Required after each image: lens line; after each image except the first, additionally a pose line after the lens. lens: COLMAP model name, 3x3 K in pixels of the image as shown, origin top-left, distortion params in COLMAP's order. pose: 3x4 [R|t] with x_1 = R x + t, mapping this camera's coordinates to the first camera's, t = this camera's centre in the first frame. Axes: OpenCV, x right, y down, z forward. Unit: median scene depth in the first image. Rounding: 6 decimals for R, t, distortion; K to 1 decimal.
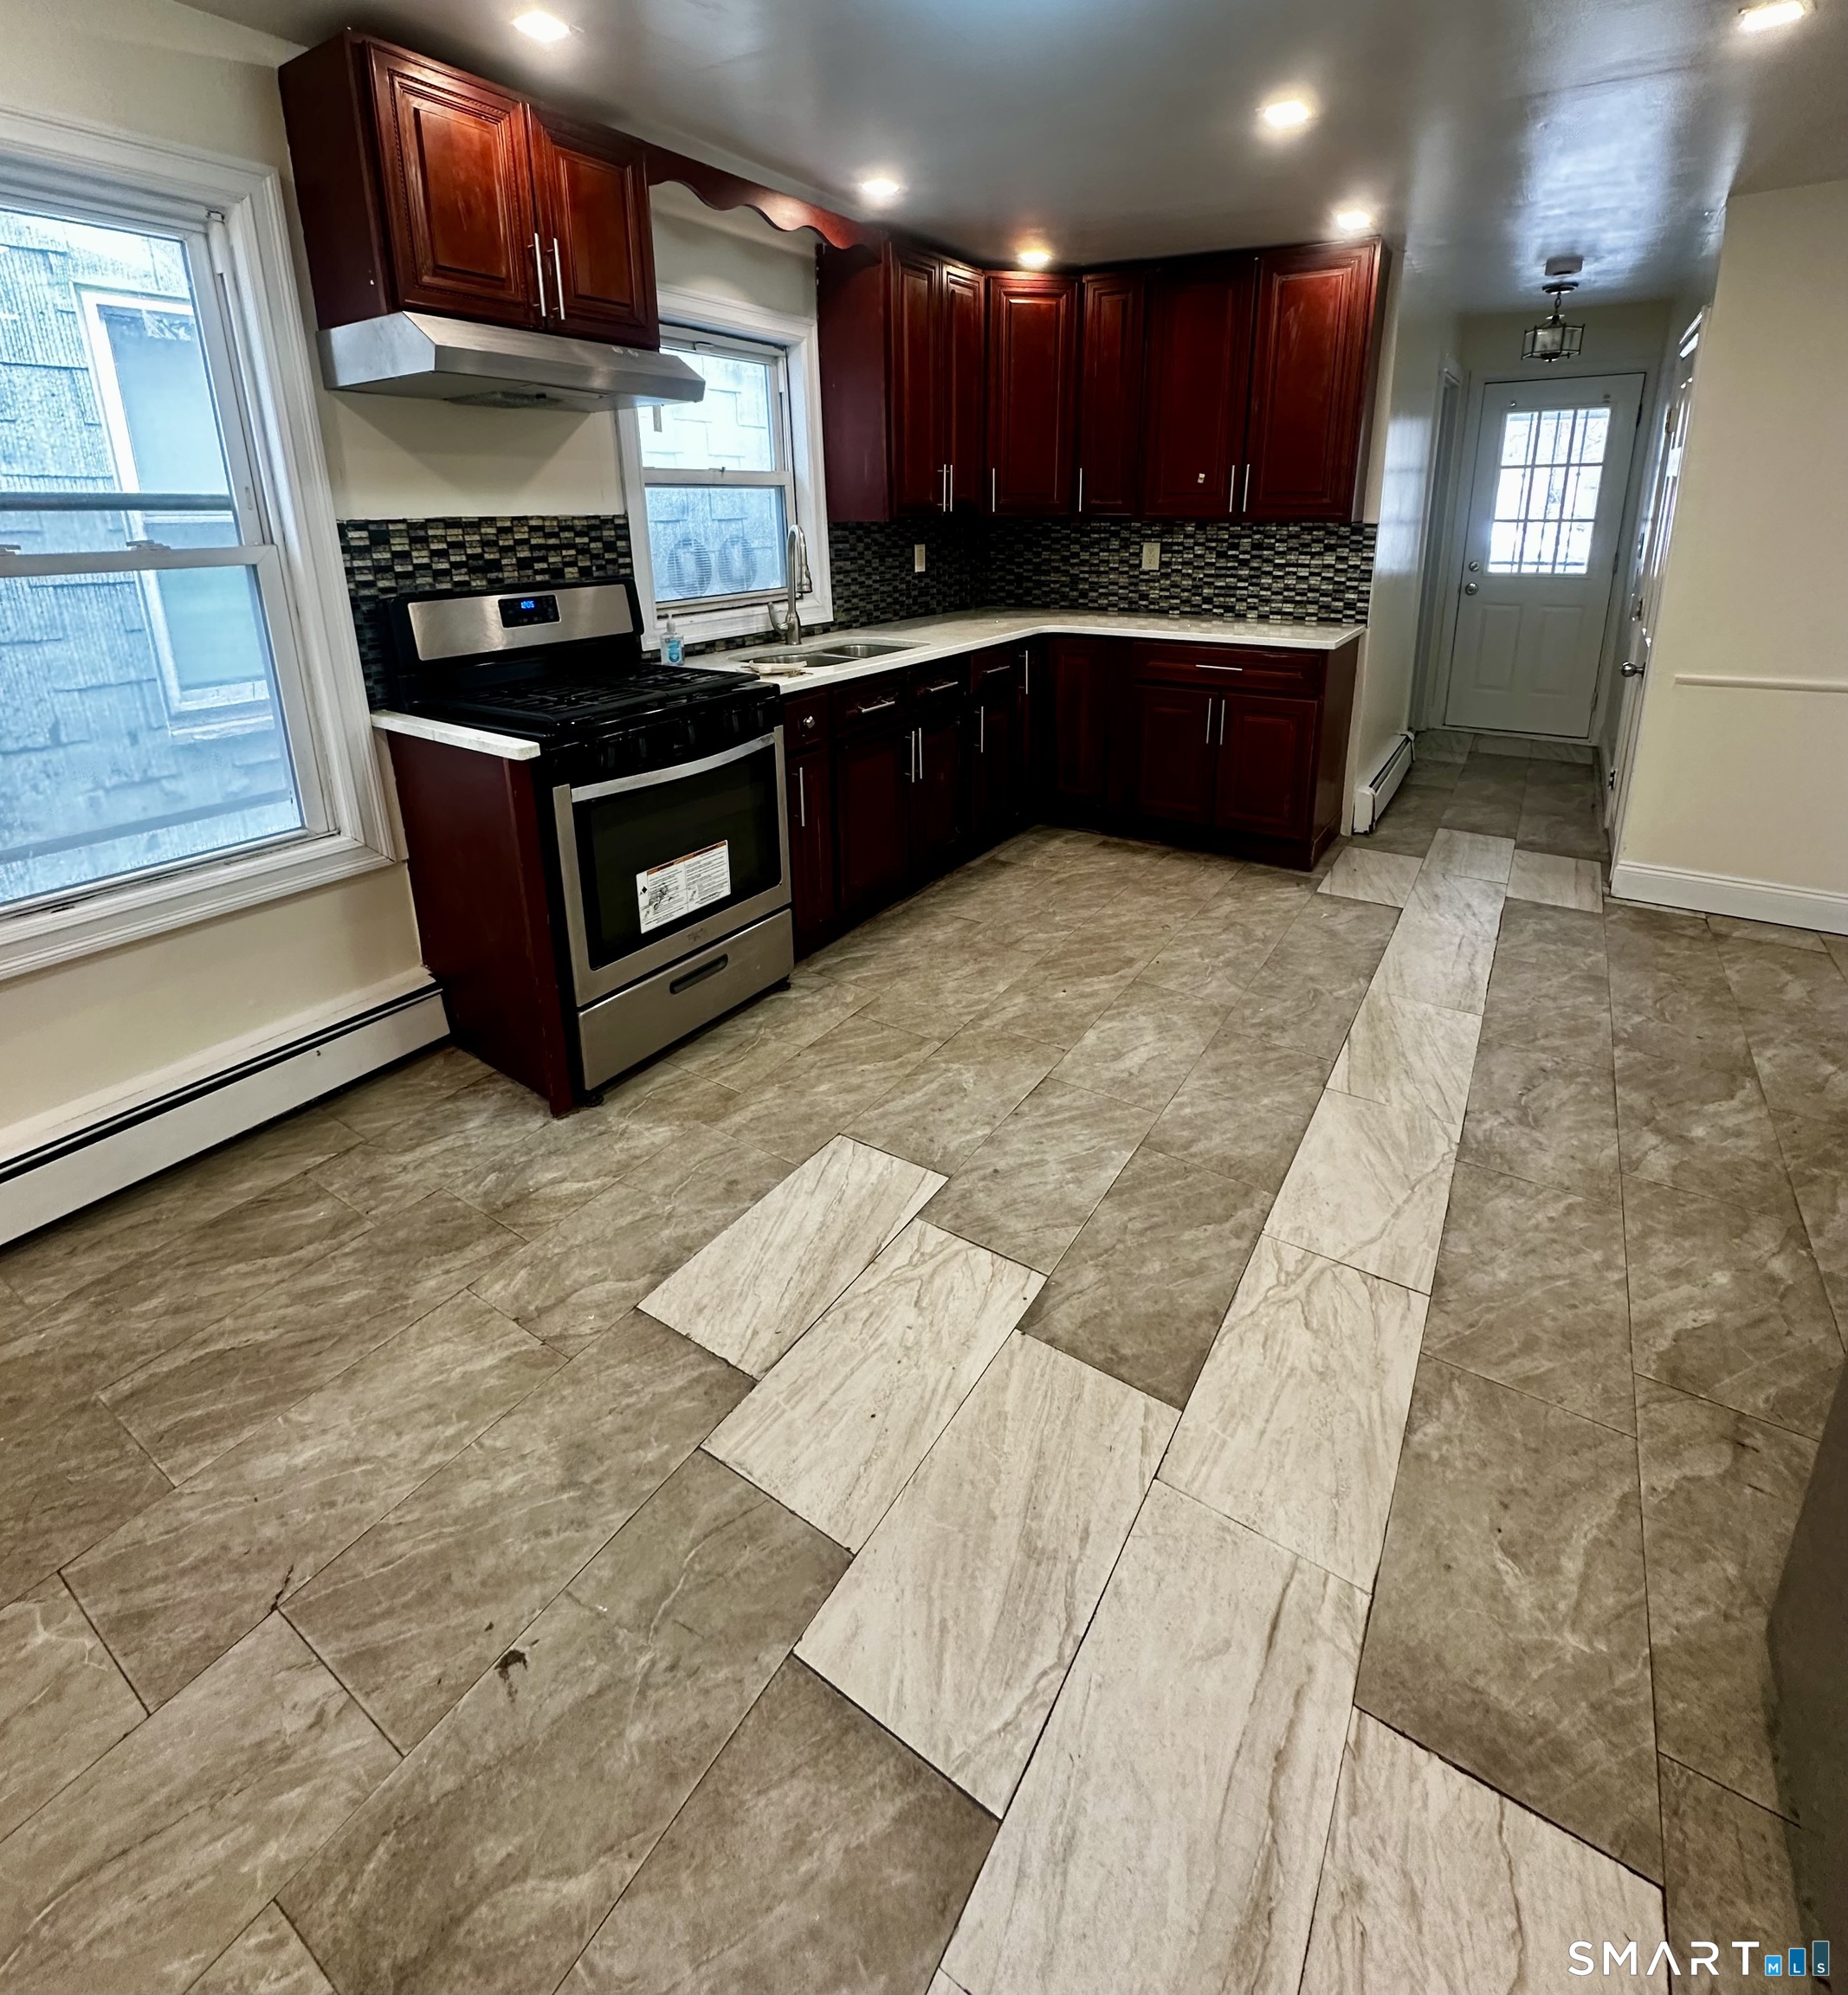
lens RADIAL K [[1334.6, 0, 924.0], [0, 1334.6, 997.5], [0, 0, 1]] dist [-0.003408, -0.001175]
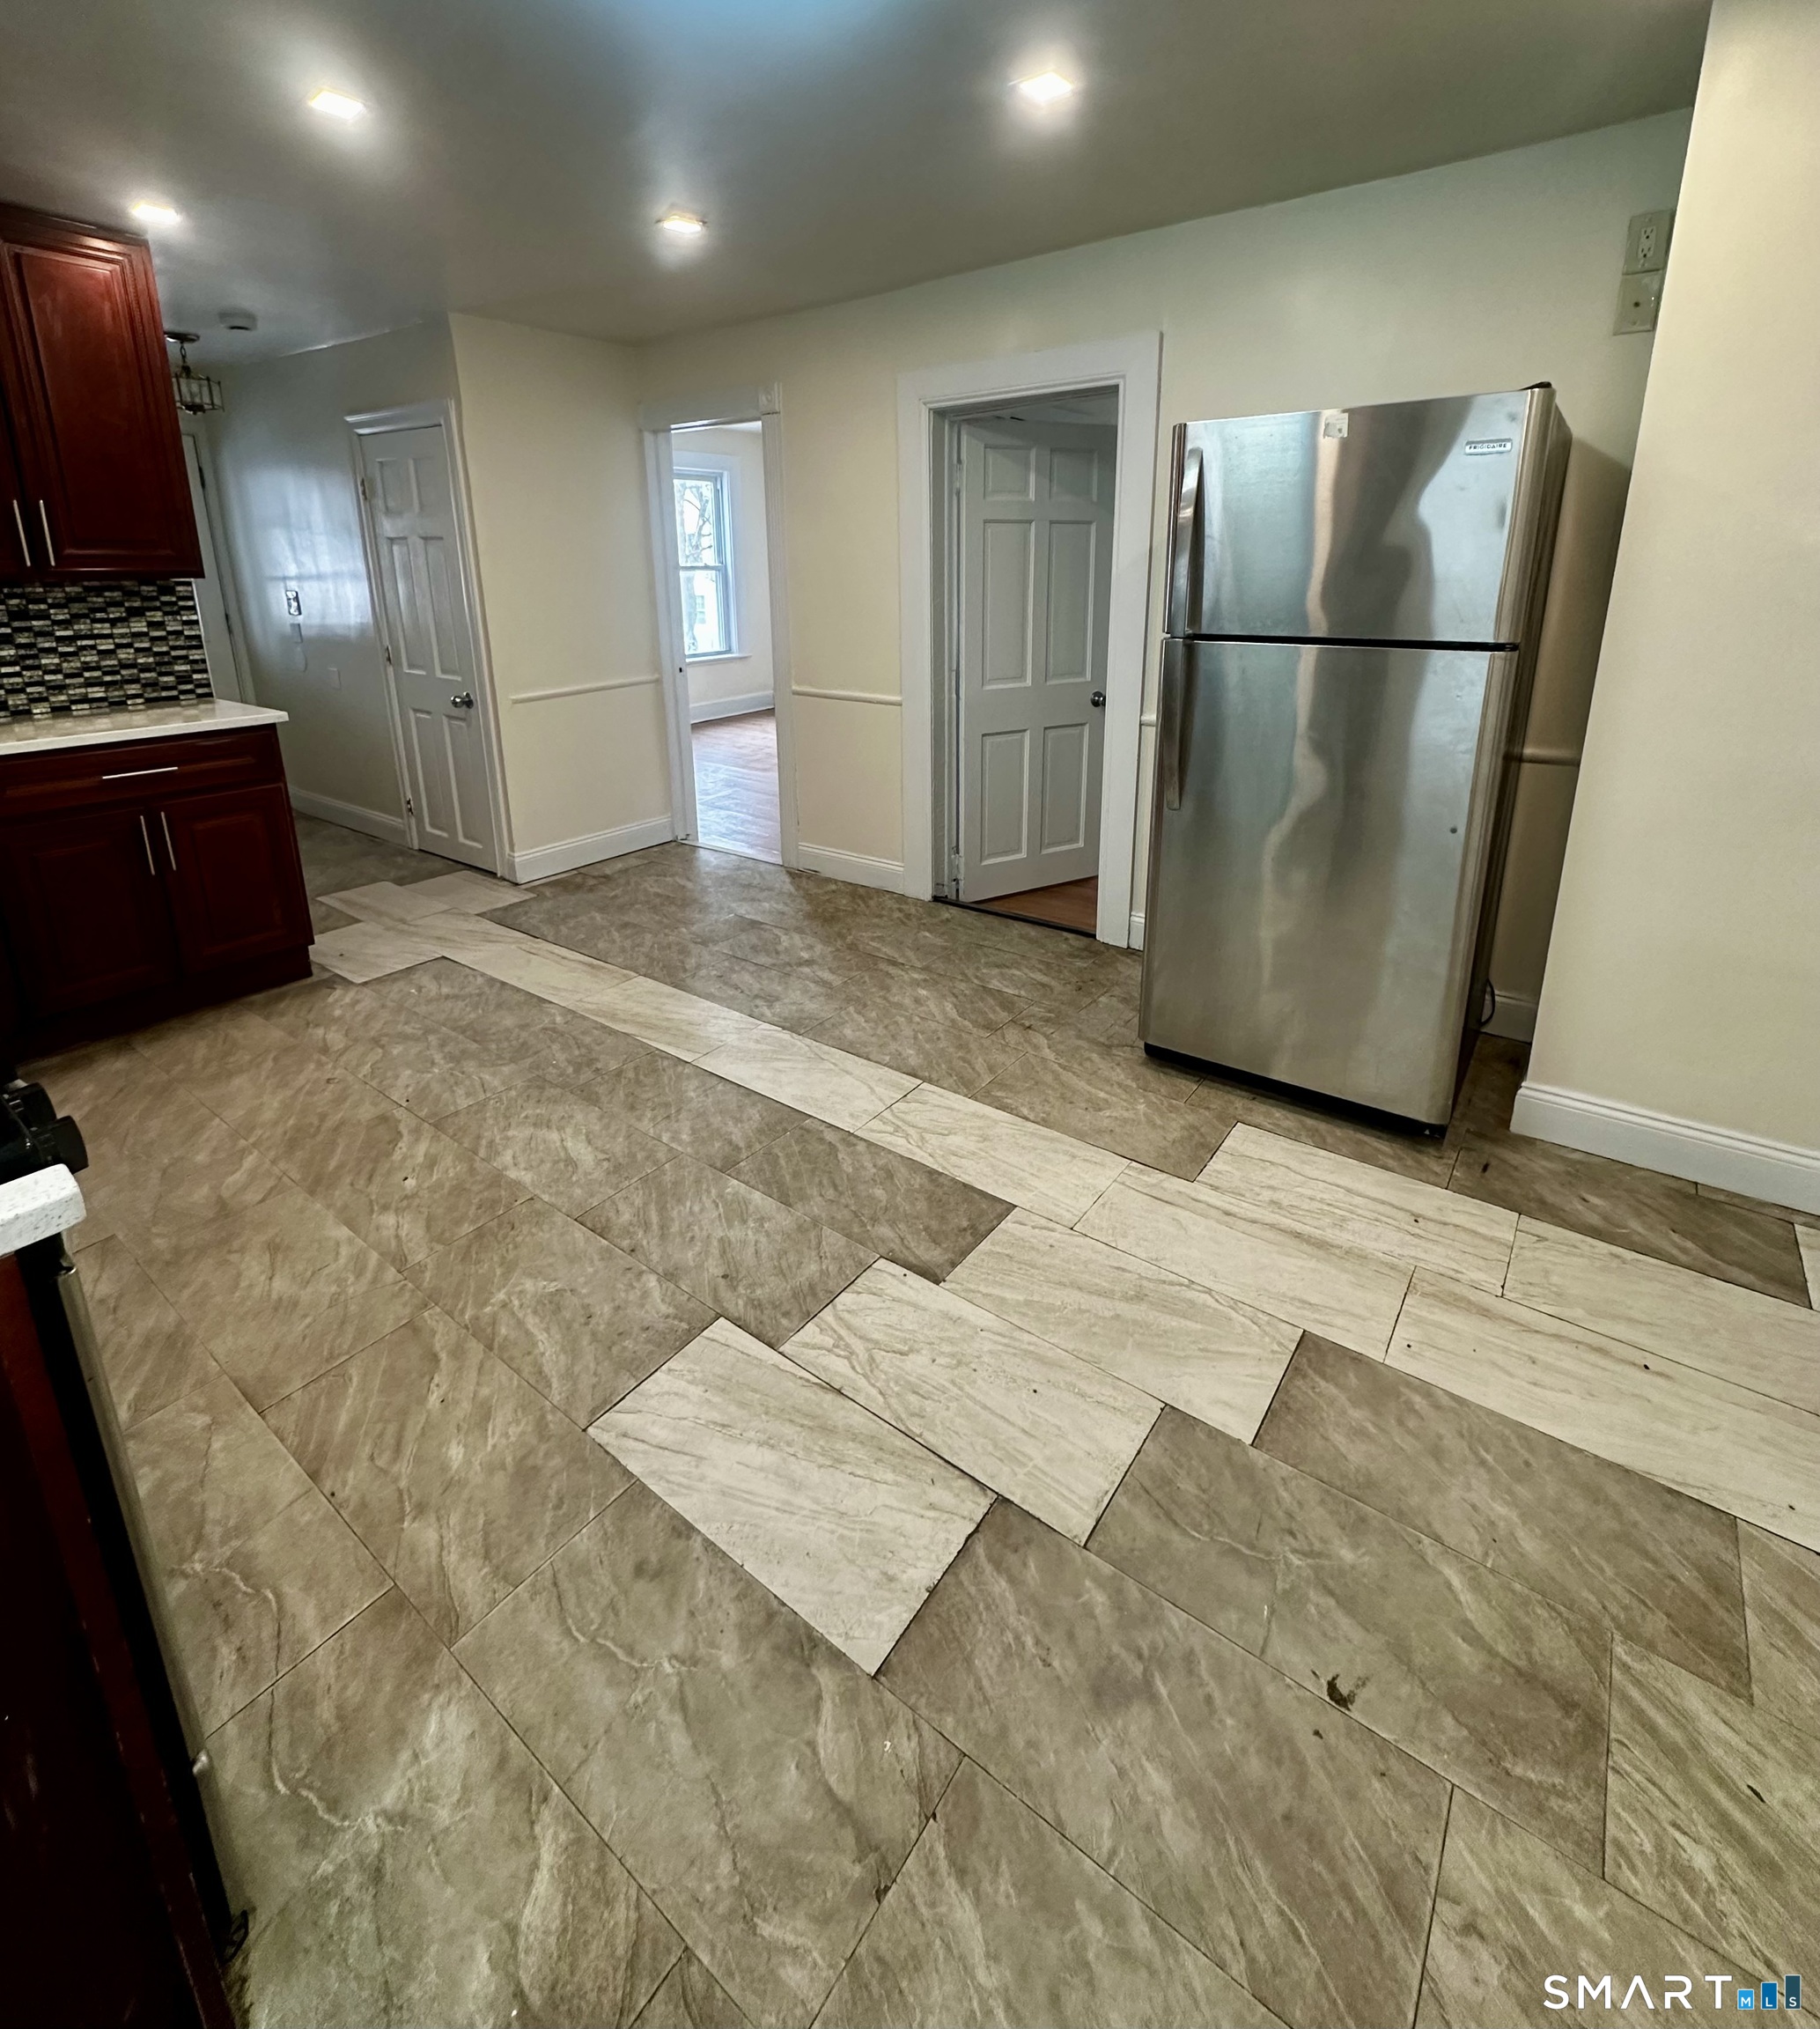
lens RADIAL K [[1265.2, 0, 911.1], [0, 1265.2, 1043.4], [0, 0, 1]] dist [-0.004920, 0.003536]
pose [[-0.252220, -0.323185, 0.912105, -0.748738], [0.349007, 0.848757, 0.397248, -0.318161], [-0.902540, 0.418525, -0.101279, 0.950294]]
